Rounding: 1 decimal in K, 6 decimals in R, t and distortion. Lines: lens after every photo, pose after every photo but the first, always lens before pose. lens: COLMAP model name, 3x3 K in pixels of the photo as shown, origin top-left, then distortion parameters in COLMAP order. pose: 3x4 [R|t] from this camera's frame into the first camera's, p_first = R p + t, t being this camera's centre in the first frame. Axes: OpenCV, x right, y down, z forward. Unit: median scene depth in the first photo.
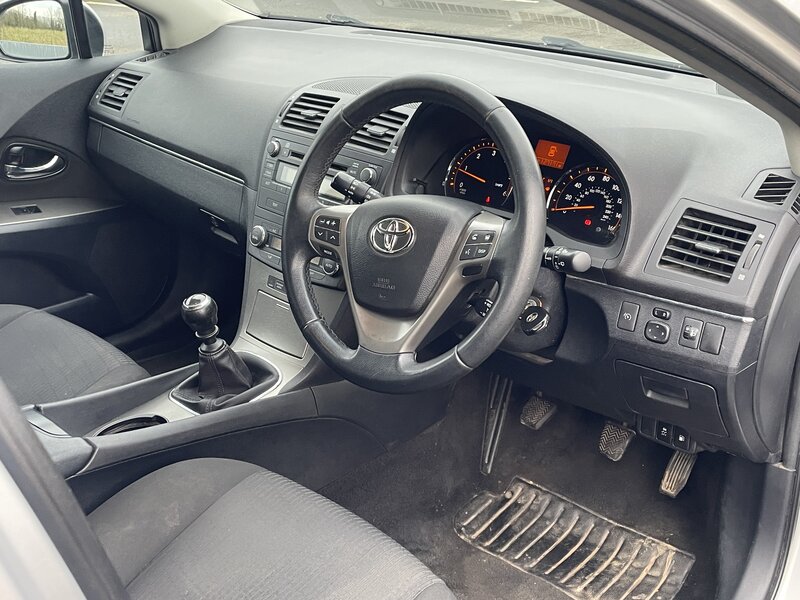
lens RADIAL K [[922.4, 0, 405.4], [0, 922.4, 300.0], [0, 0, 1]] dist [0.056693, 0.000000]
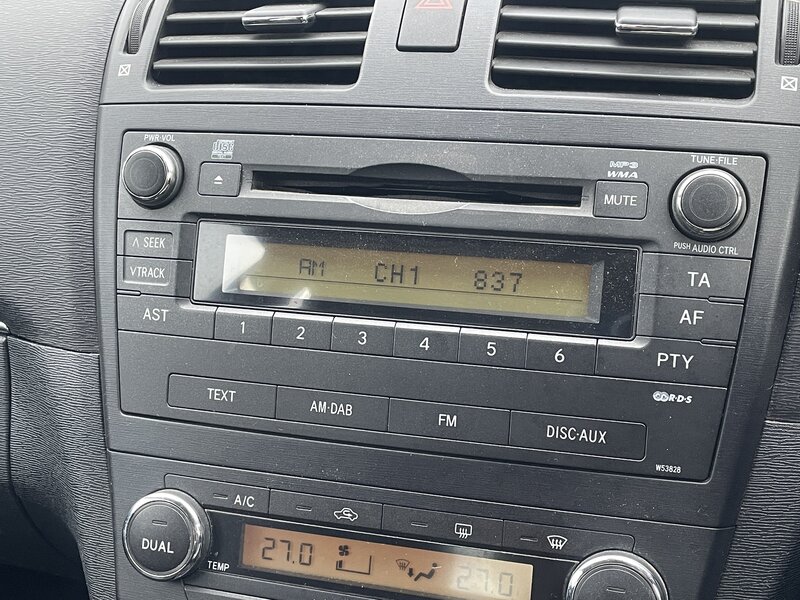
lens RADIAL K [[1031.7, 0, 397.2], [0, 1031.7, 303.5], [0, 0, 1]] dist [0.086430, 0.000000]
pose [[0.888721, -0.201730, 0.411679, -0.205269], [0.218888, 0.975734, 0.005599, -0.116561], [-0.402819, 0.085136, 0.911312, 0.720015]]
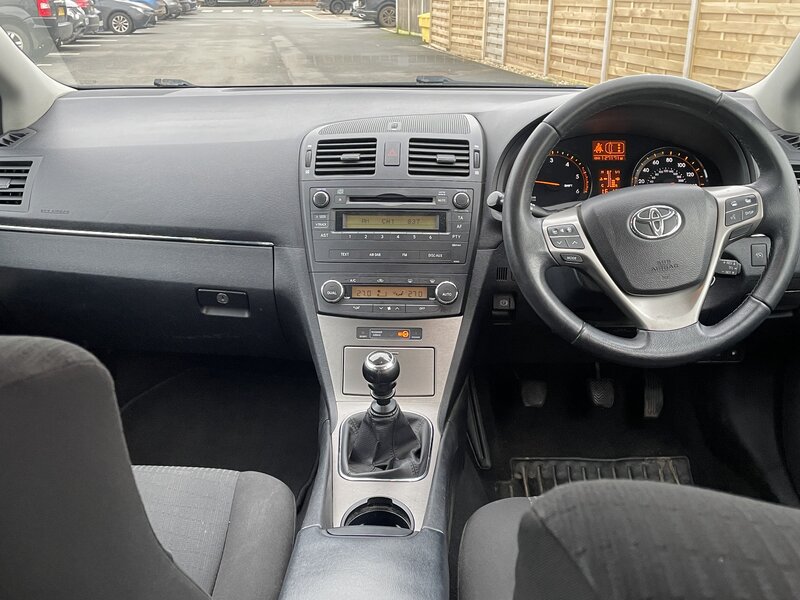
lens RADIAL K [[832.2, 0, 396.0], [0, 832.2, 292.4], [0, 0, 1]] dist [0.048634, 0.000000]
pose [[0.765946, -0.227439, 0.601330, -0.619091], [0.272557, 0.961995, 0.016680, -0.064296], [-0.582270, 0.151121, 0.798827, 0.284590]]
